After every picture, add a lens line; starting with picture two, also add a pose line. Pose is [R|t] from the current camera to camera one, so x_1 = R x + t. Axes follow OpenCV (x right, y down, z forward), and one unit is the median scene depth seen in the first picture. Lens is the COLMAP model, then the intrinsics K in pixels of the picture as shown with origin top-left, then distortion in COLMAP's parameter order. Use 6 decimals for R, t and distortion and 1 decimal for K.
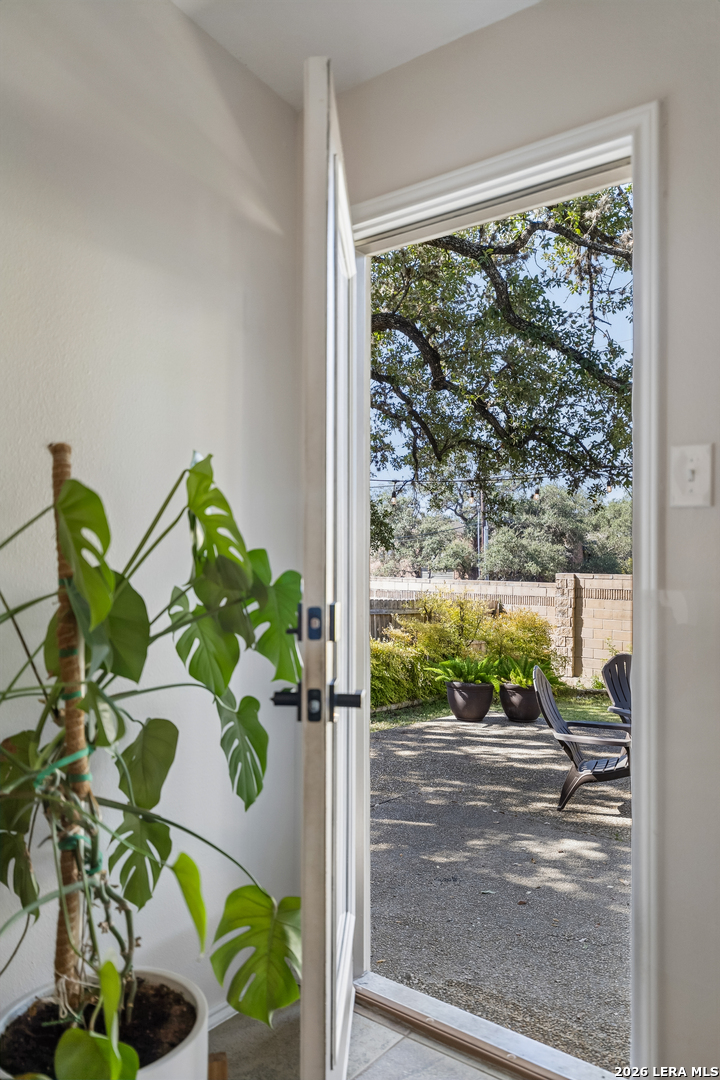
lens RADIAL K [[816.6, 0, 360.0], [0, 816.6, 540.0], [0, 0, 1]] dist [-0.001299, 0.000788]
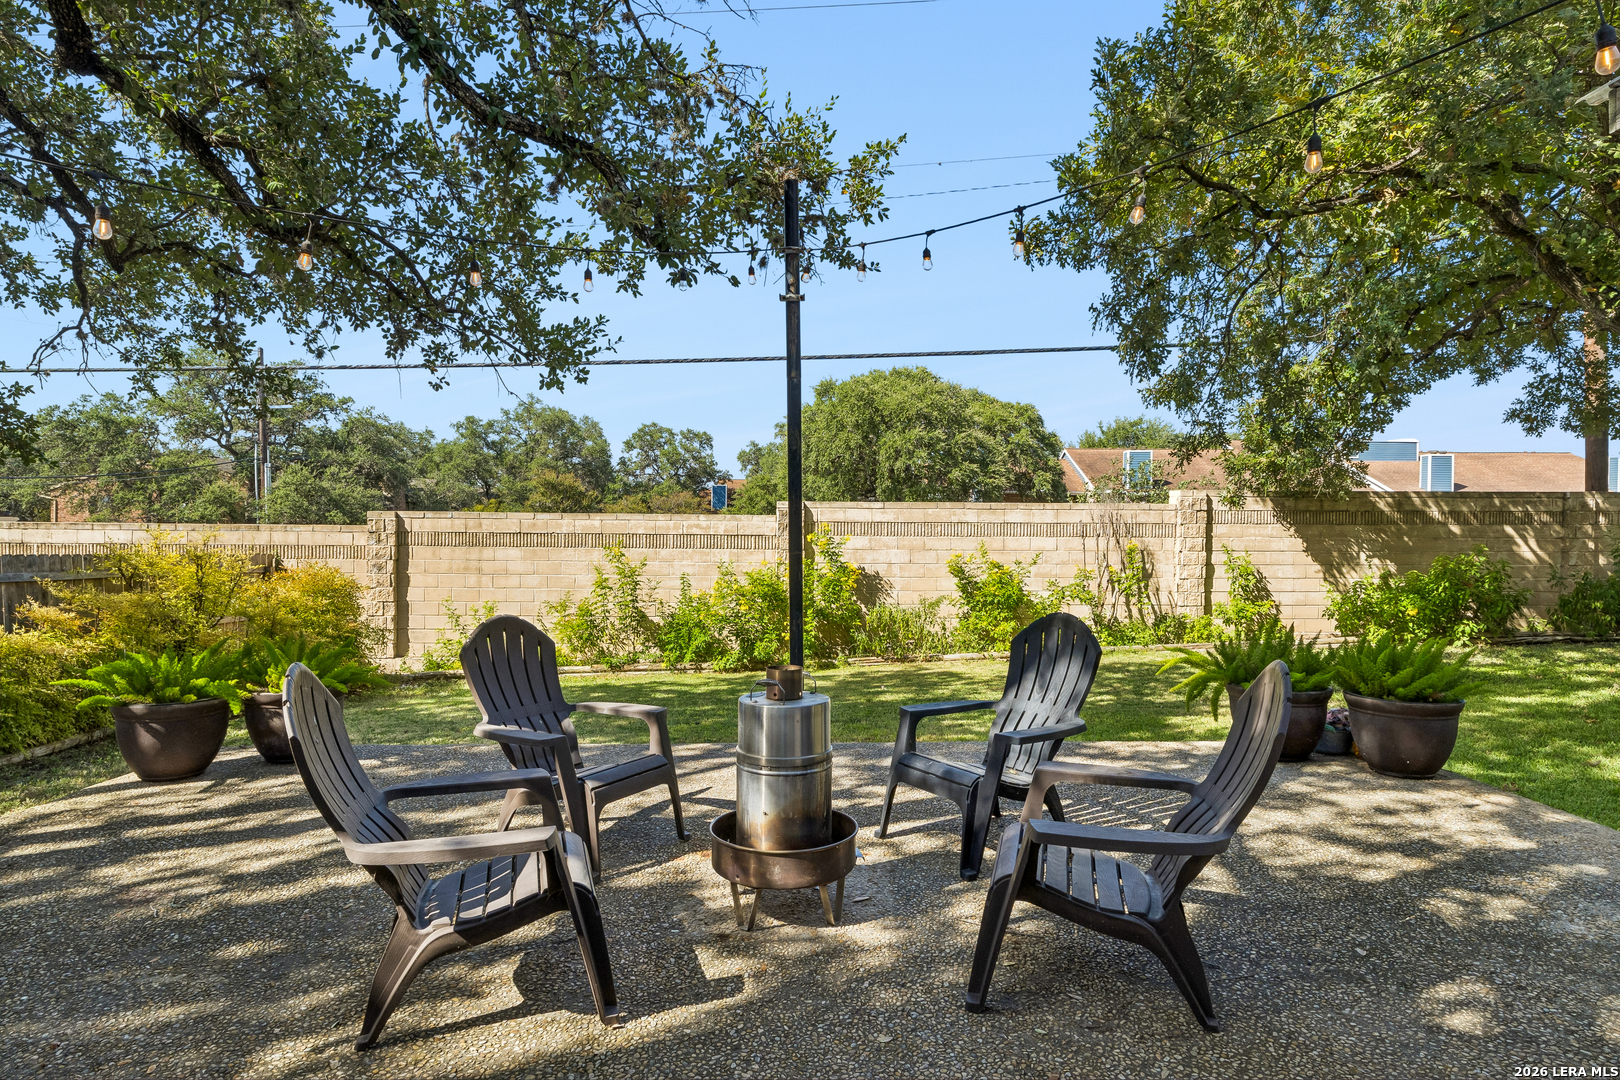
lens RADIAL K [[887.1, 0, 814.4], [0, 887.1, 512.1], [0, 0, 1]] dist [0.004882, -0.016661]
pose [[0.765562, -0.004935, 0.643344, 0.048634], [-0.008891, 0.999794, 0.018249, 0.026510], [-0.643301, -0.019691, 0.765360, 0.191635]]
